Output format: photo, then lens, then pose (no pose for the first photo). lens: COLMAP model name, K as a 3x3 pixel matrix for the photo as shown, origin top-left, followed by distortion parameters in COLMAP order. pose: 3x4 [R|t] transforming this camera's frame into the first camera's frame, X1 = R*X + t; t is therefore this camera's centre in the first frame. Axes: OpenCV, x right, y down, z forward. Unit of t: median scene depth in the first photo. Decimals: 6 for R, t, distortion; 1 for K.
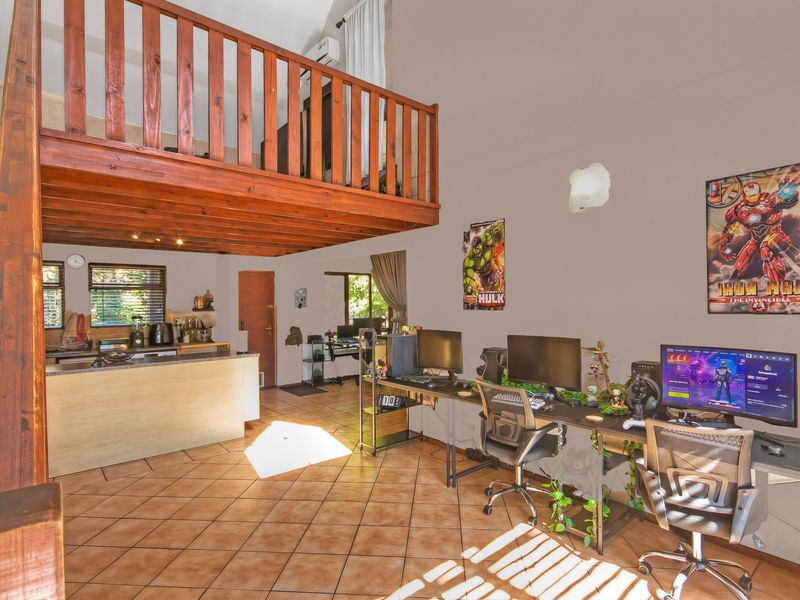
lens RADIAL K [[427.7, 0, 420.2], [0, 427.7, 311.6], [0, 0, 1]] dist [0.001718, -0.002310]
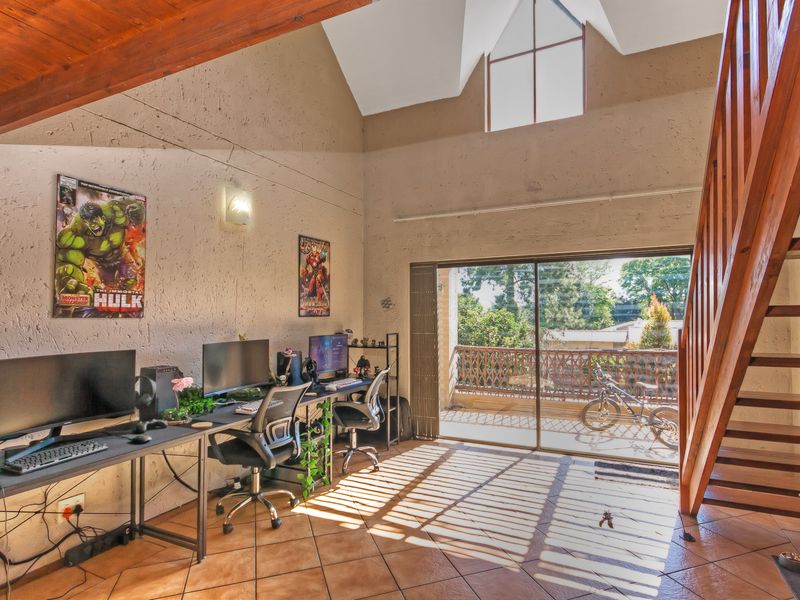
lens RADIAL K [[427.7, 0, 407.8], [0, 427.7, 300.5], [0, 0, 1]] dist [0.001718, -0.002310]
pose [[-0.390115, 0.038541, 0.919959, -0.637364], [0.027967, 0.999159, -0.030000, 0.002322], [-0.920341, 0.014026, -0.390865, 0.818553]]
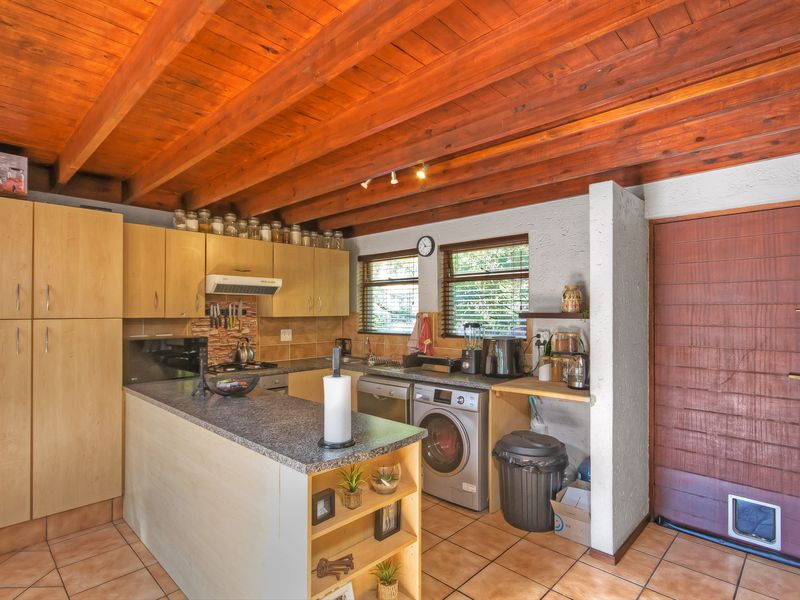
lens RADIAL K [[427.7, 0, 399.8], [0, 427.7, 303.0], [0, 0, 1]] dist [0.001718, -0.002310]
pose [[0.093197, -0.011340, -0.995583, -0.095023], [-0.023045, 0.999643, -0.013544, -0.010292], [0.995381, 0.024205, 0.092903, 1.245169]]
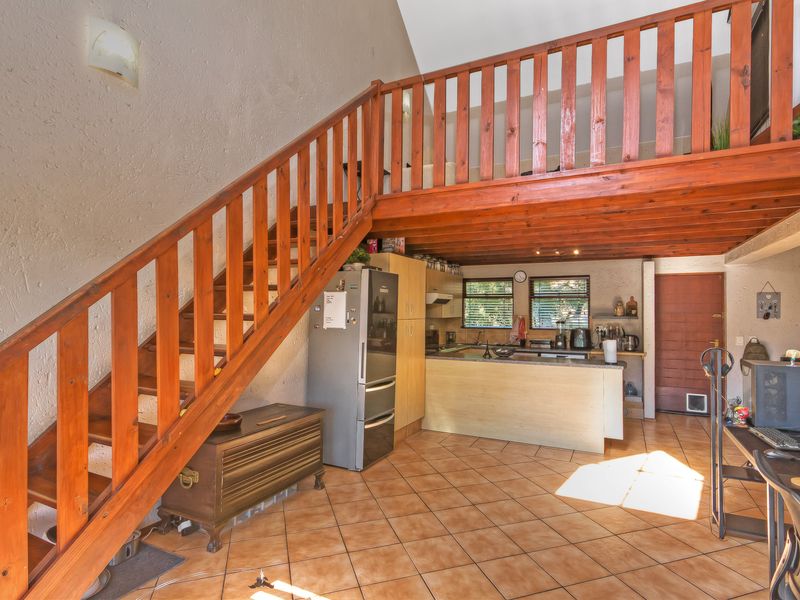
lens RADIAL K [[427.7, 0, 408.0], [0, 427.7, 302.2], [0, 0, 1]] dist [0.001718, -0.002310]
pose [[0.382300, -0.009671, -0.923987, 0.341695], [-0.029152, 0.999321, -0.022521, -0.003517], [0.923578, 0.035546, 0.381759, 0.286879]]
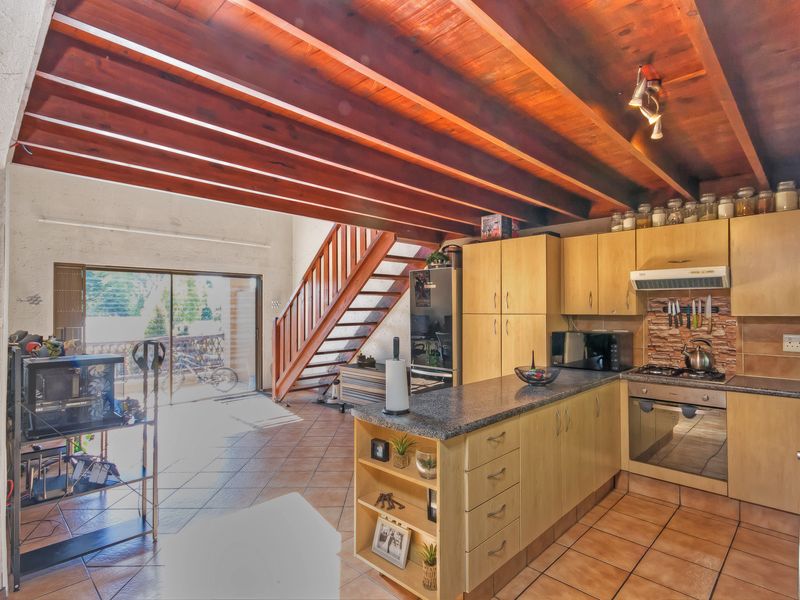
lens RADIAL K [[427.7, 0, 410.3], [0, 427.7, 300.3], [0, 0, 1]] dist [0.001718, -0.002310]
pose [[-0.996270, 0.009062, -0.085815, -0.489593], [0.008929, 0.999958, 0.001931, -0.019100], [0.085829, 0.001158, -0.996309, 1.765190]]
